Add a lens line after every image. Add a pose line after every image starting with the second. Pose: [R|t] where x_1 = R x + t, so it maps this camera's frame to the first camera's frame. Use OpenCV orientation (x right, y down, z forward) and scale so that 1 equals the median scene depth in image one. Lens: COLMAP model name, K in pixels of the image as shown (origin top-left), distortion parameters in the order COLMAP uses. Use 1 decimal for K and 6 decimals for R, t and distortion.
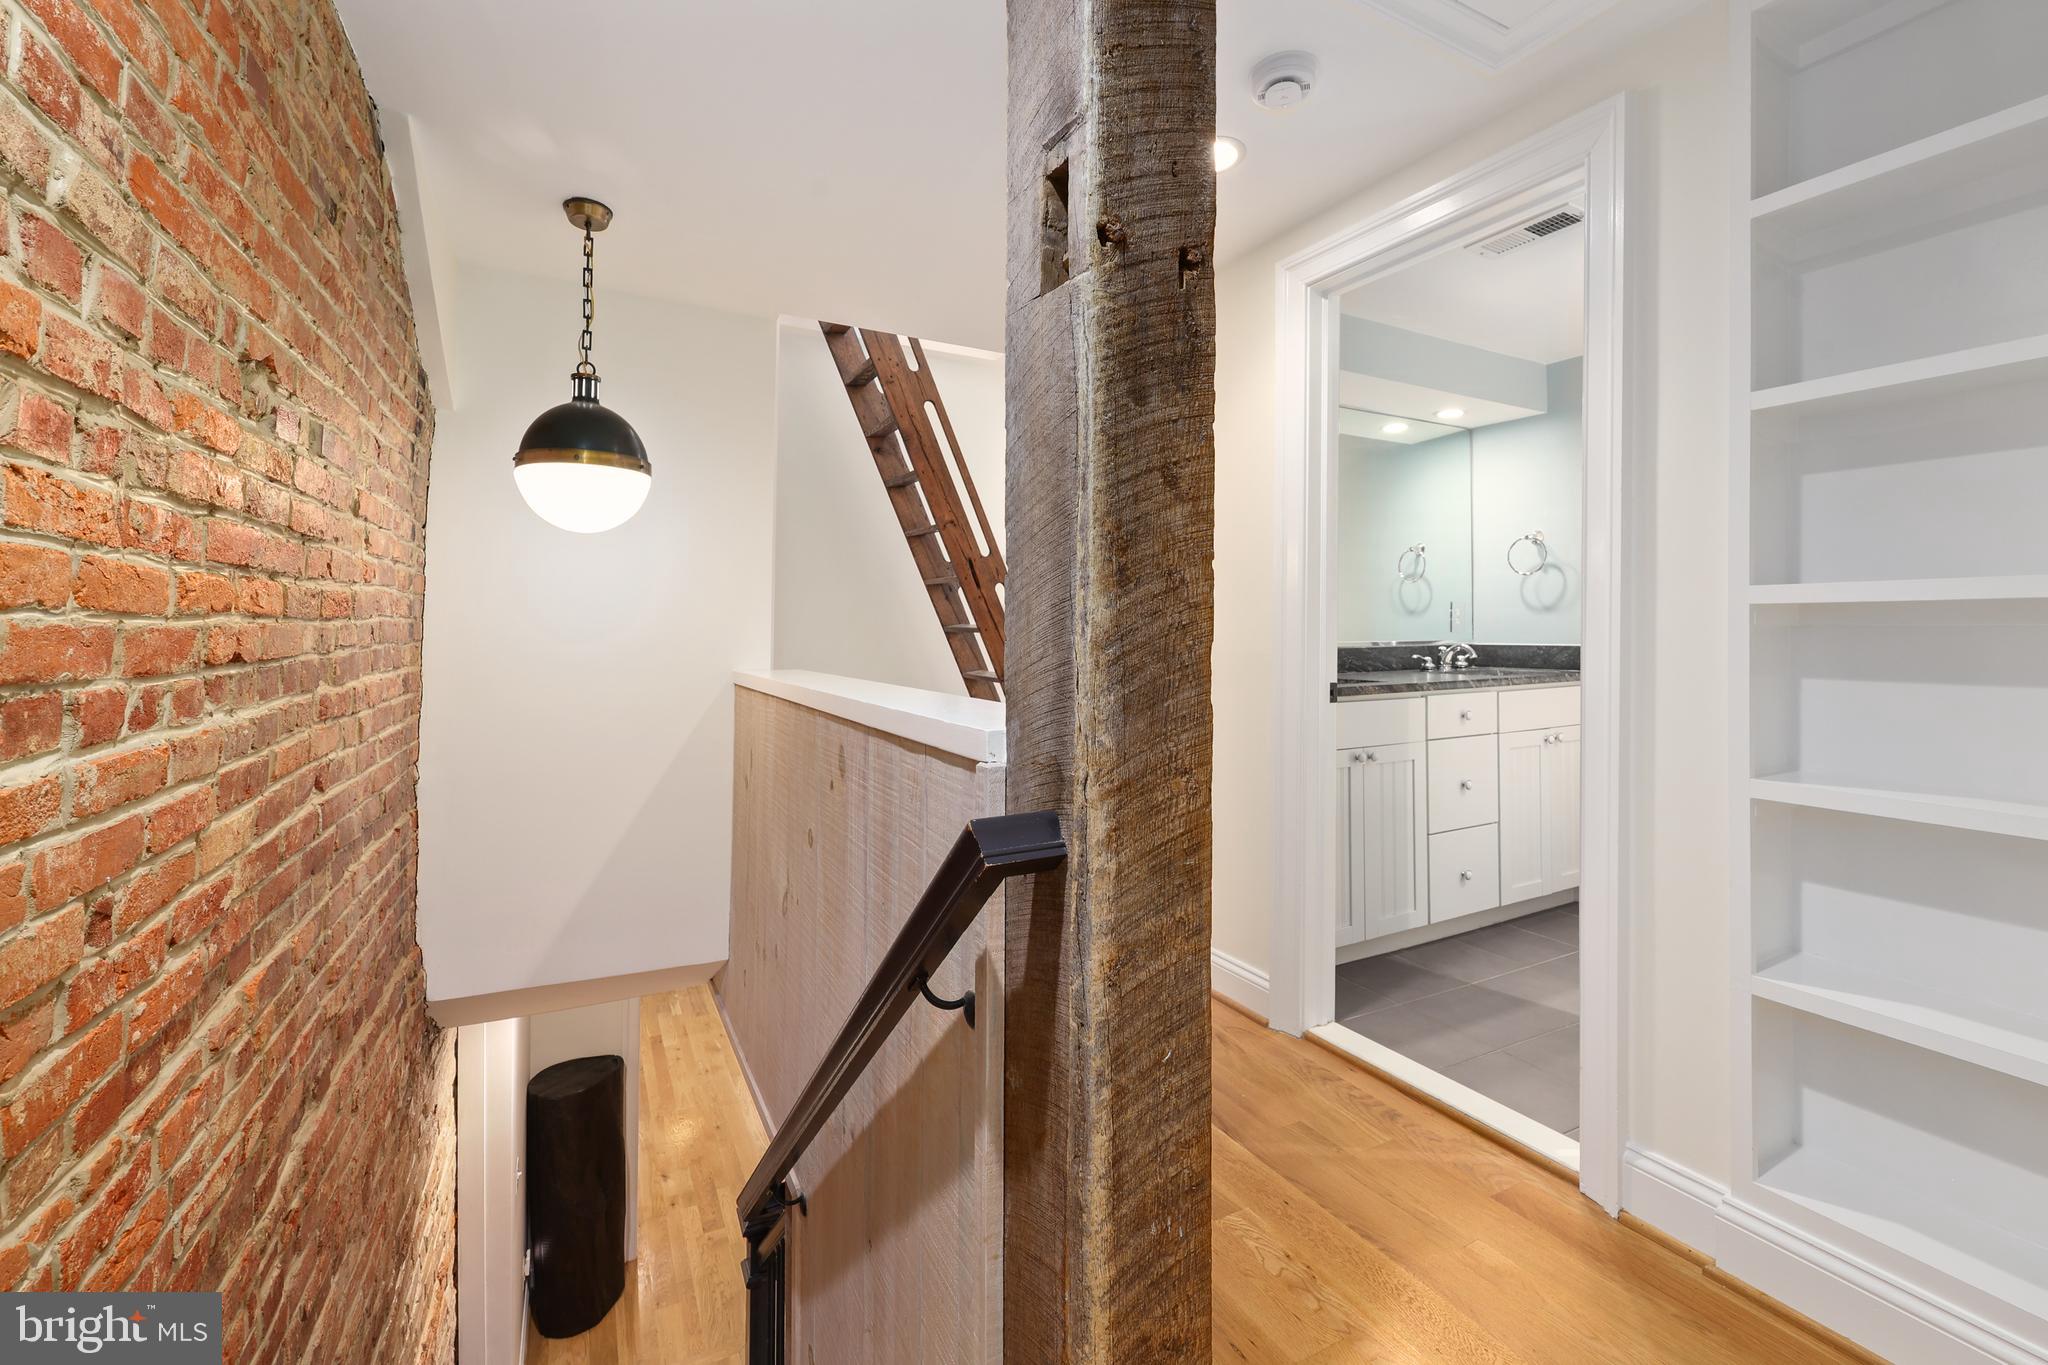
lens RADIAL K [[842.9, 0, 1024.8], [0, 842.9, 625.3], [0, 0, 1]] dist [-0.000051, 0.000012]
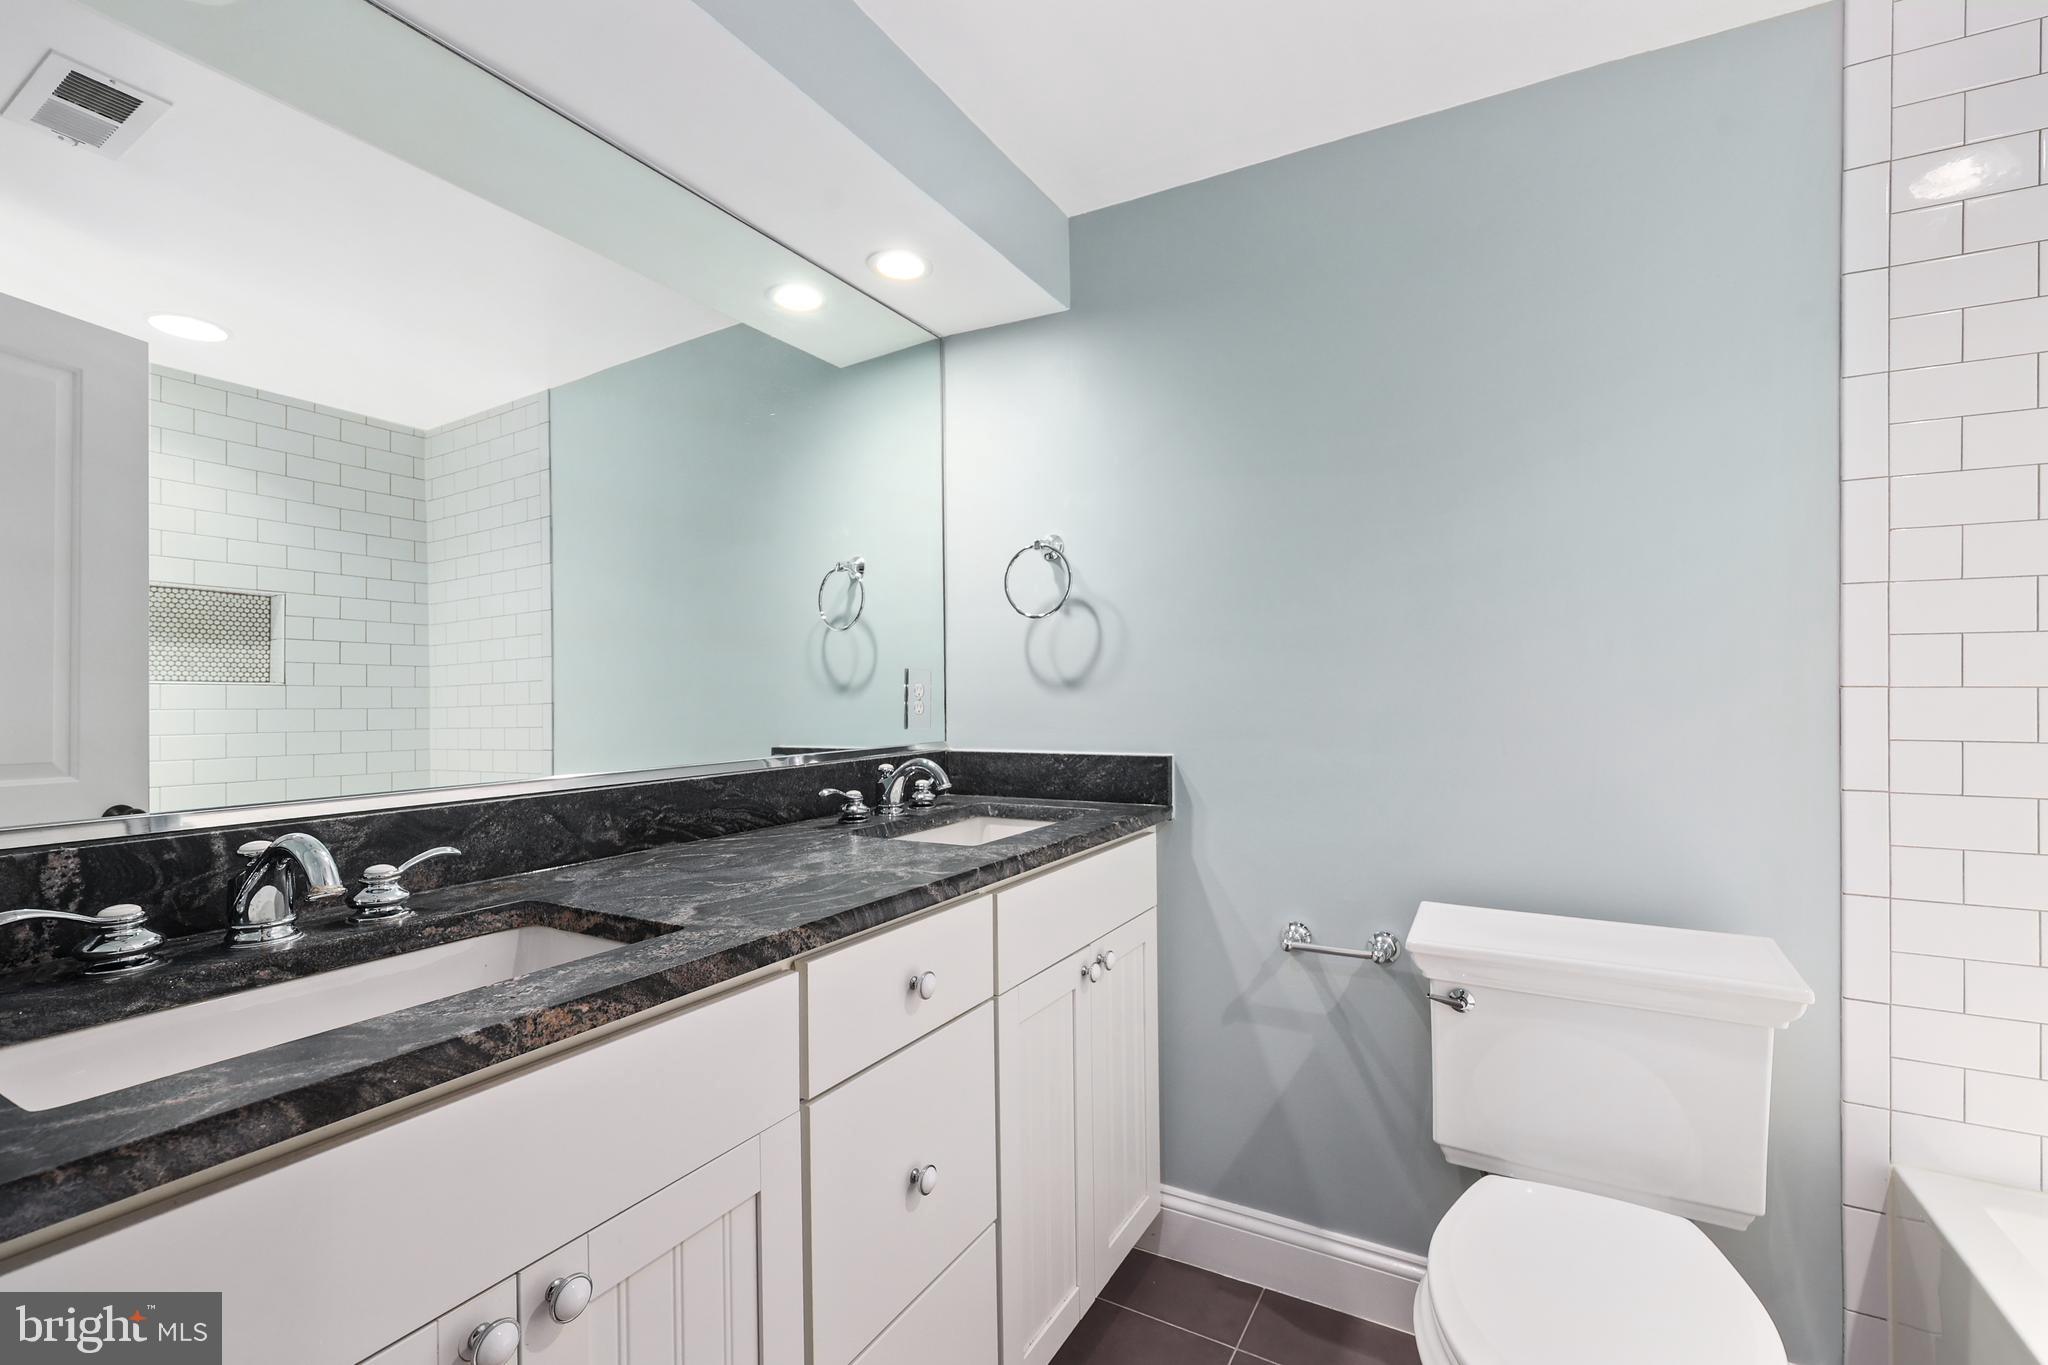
lens RADIAL K [[837.2, 0, 1028.1], [0, 837.2, 677.4], [0, 0, 1]] dist [-0.000048, 0.000037]
pose [[0.837562, 0.008555, 0.546276, 0.310108], [0.002503, 0.999807, -0.019494, -0.013589], [-0.546337, 0.017694, 0.837379, 0.572292]]
